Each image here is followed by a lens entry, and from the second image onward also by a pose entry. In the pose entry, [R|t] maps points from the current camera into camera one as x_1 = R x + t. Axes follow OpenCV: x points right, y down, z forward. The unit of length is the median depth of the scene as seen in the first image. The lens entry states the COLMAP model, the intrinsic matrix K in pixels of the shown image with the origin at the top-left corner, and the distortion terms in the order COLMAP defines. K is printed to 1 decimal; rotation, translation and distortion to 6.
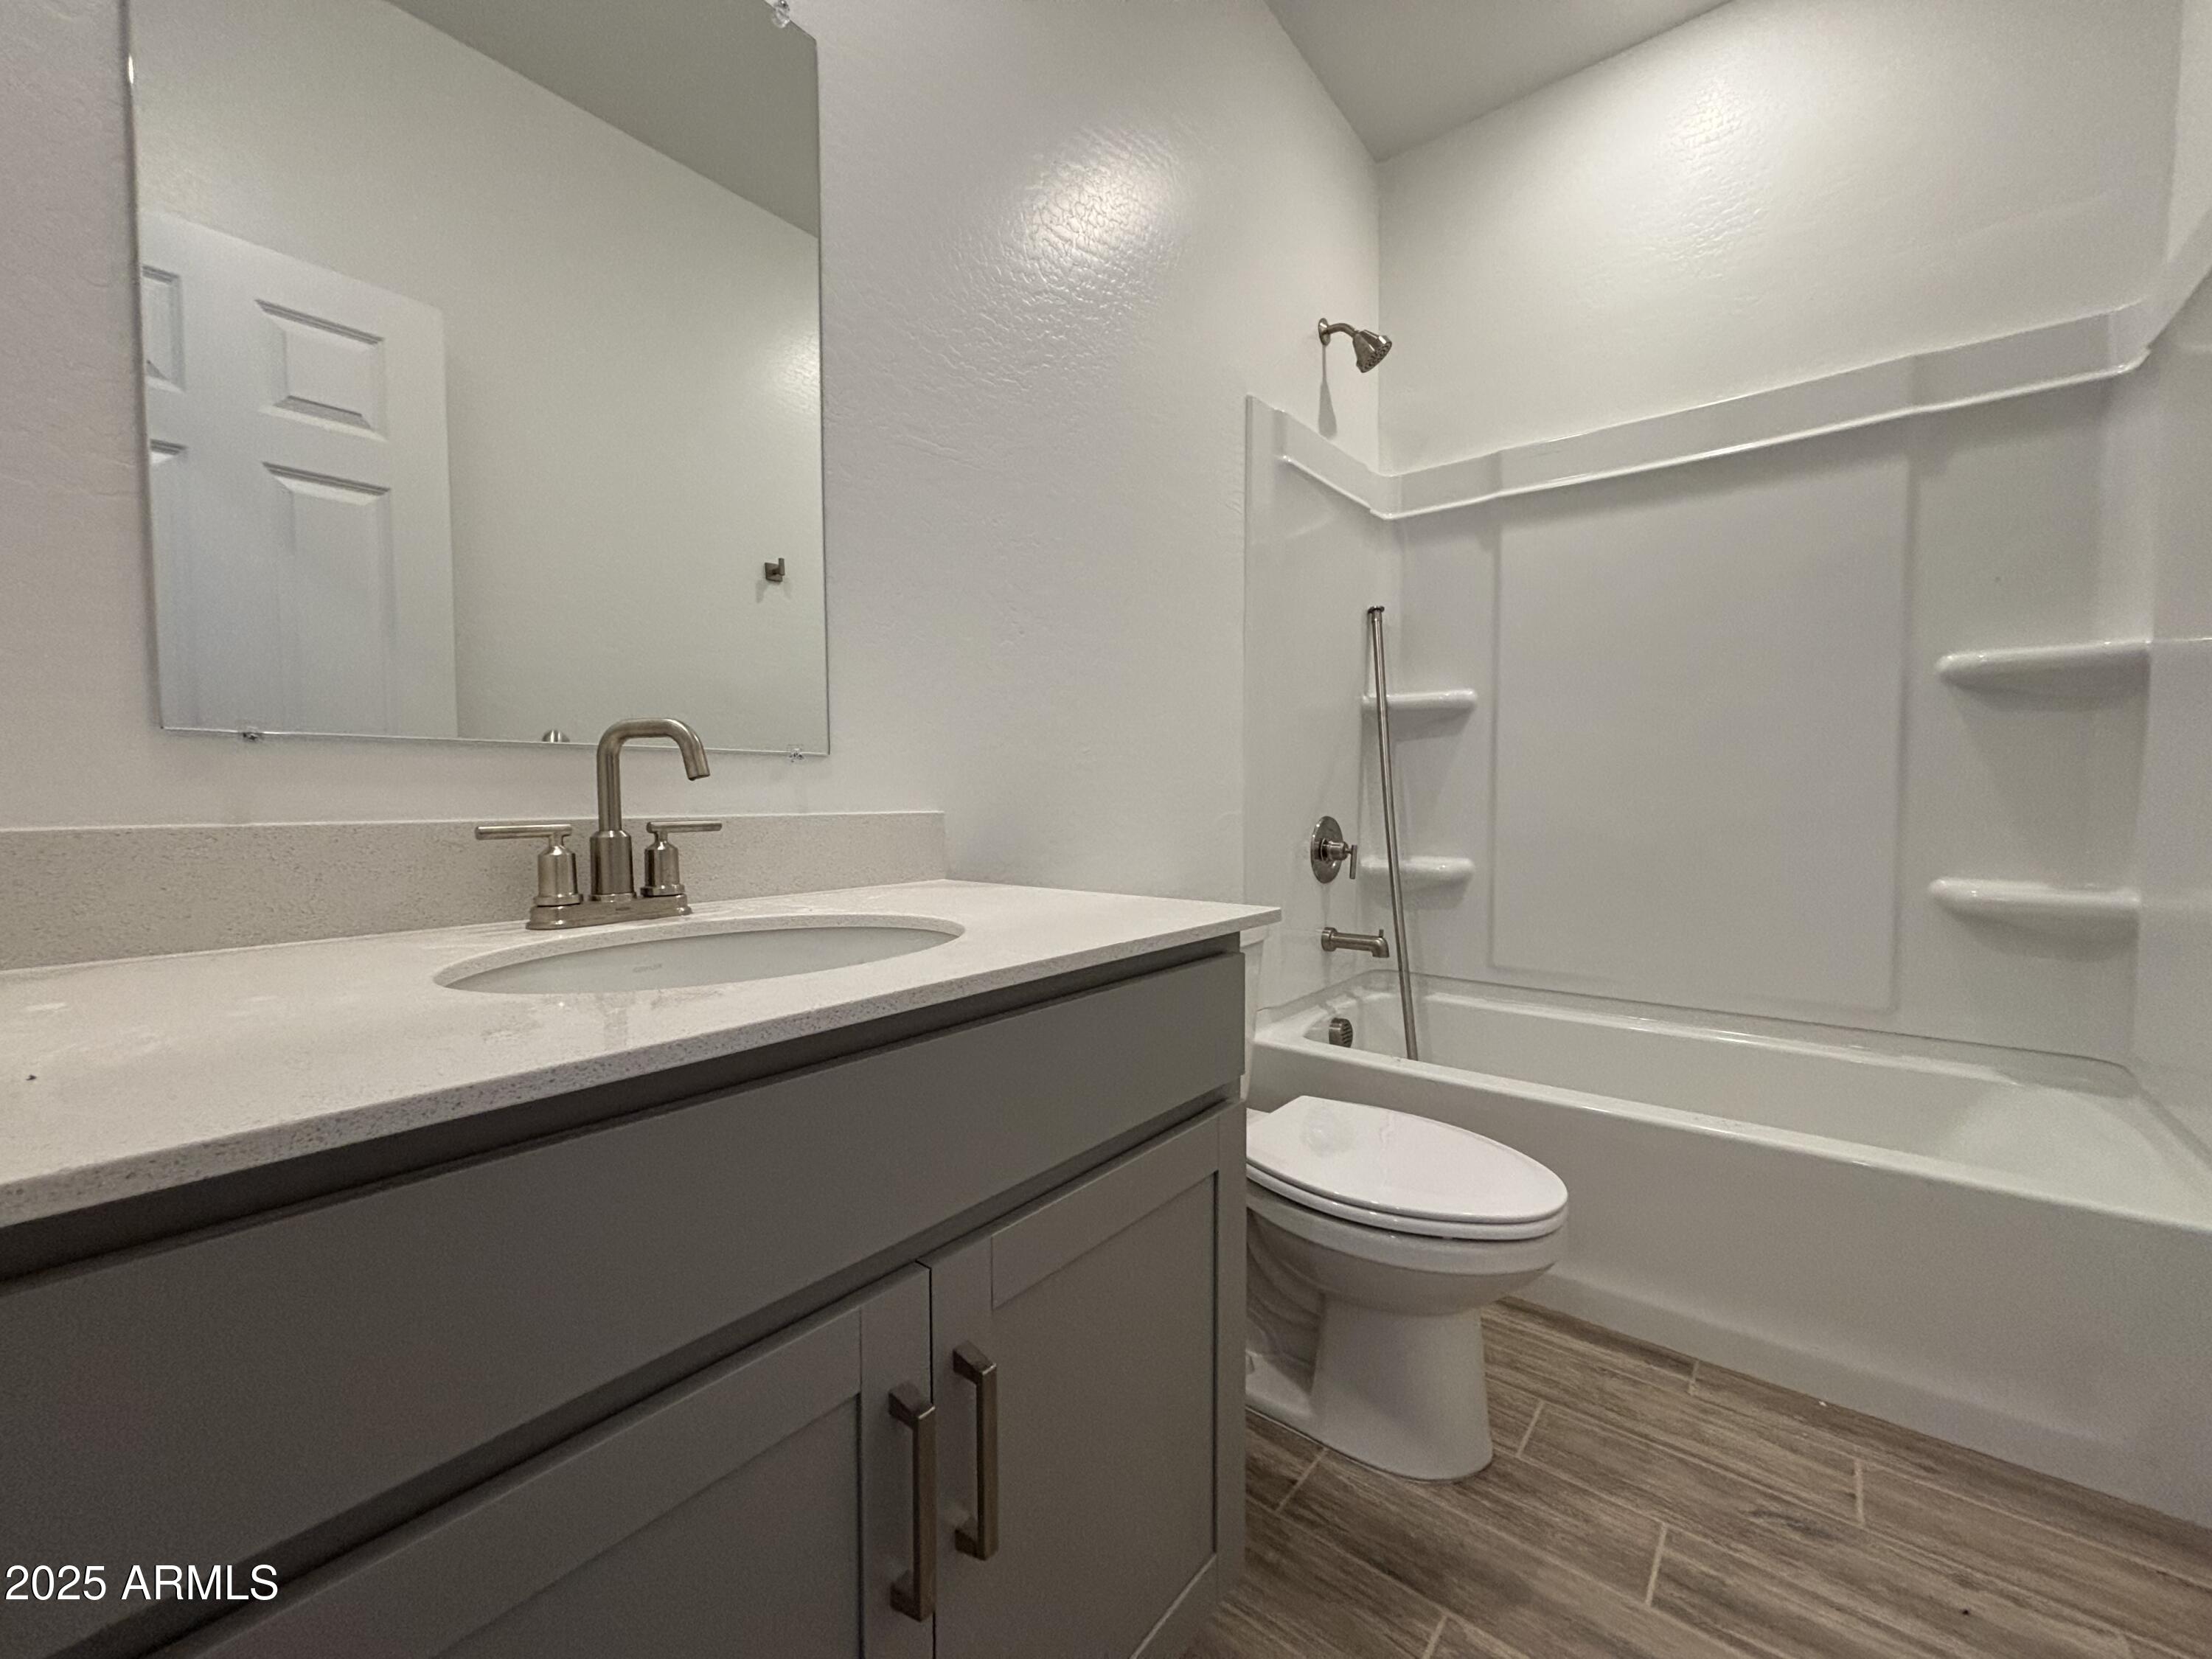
lens RADIAL K [[888.3, 0, 1113.9], [0, 888.3, 825.9], [0, 0, 1]] dist [-0.000917, -0.000077]
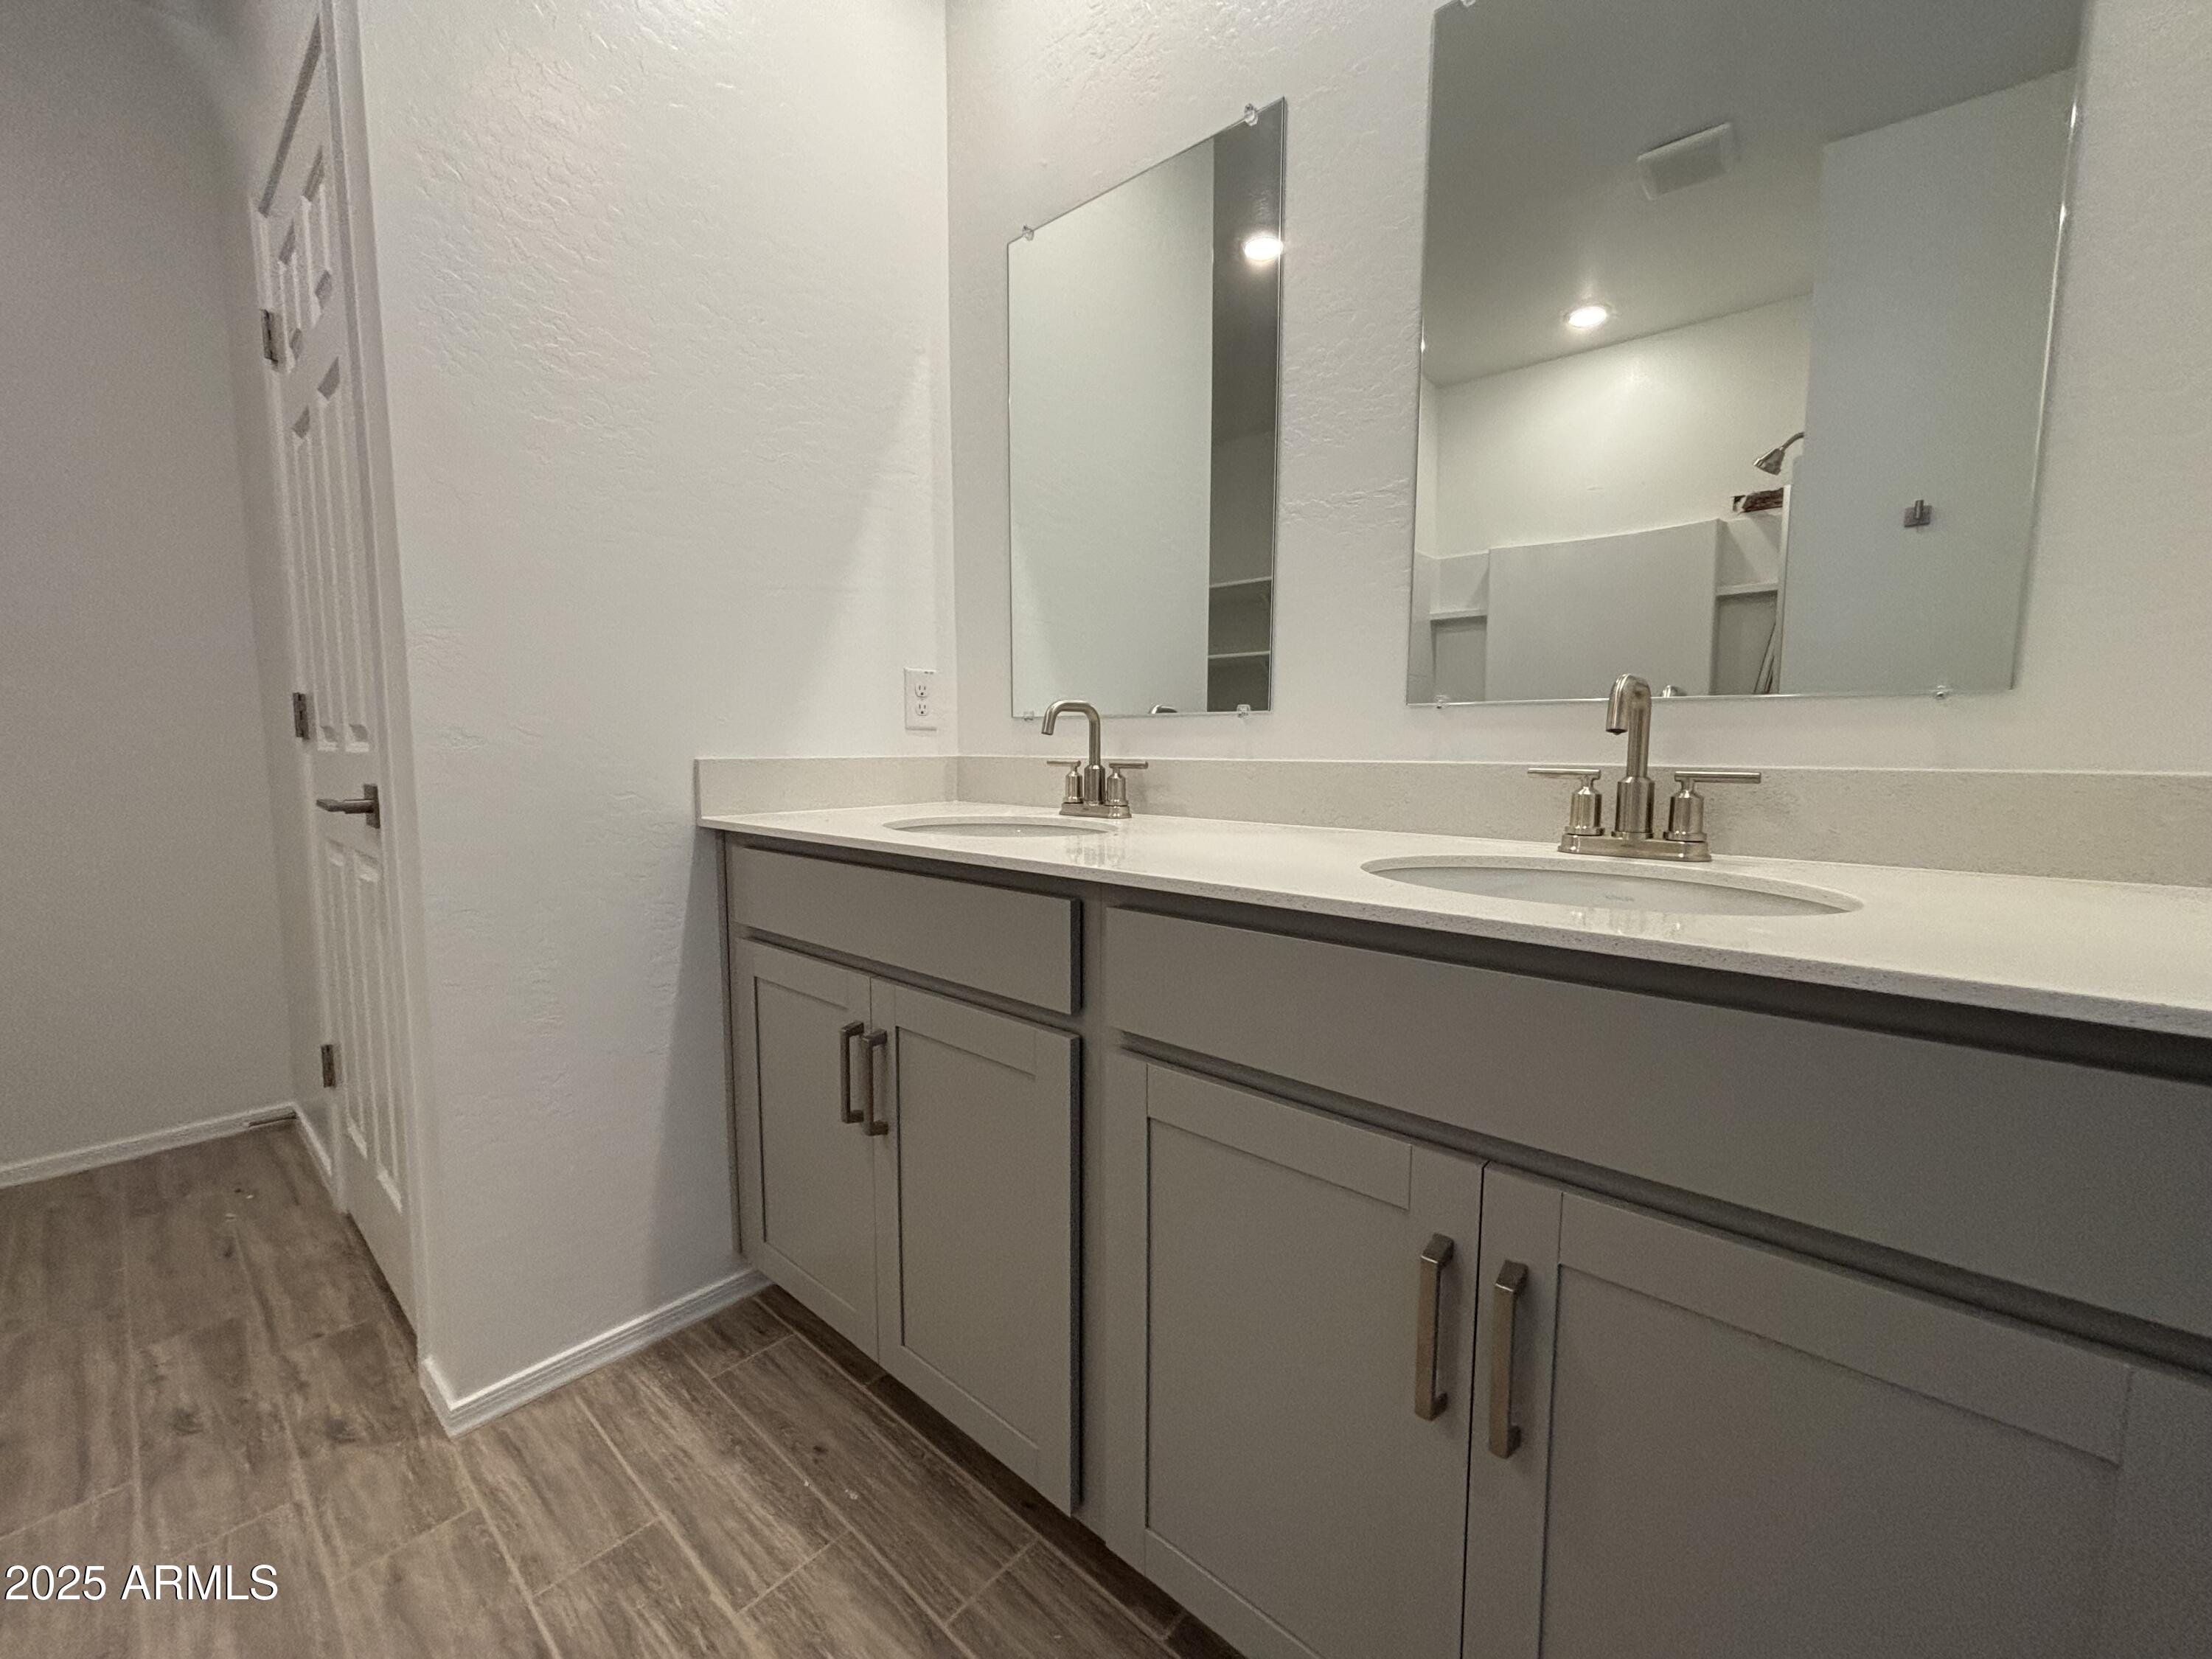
lens RADIAL K [[888.3, 0, 1113.9], [0, 888.3, 825.9], [0, 0, 1]] dist [-0.000917, -0.000077]
pose [[-0.040727, 0.095699, -0.994577, 0.619461], [-0.033290, 0.994720, 0.097076, -0.021019], [0.998616, 0.037063, -0.037327, 0.384297]]
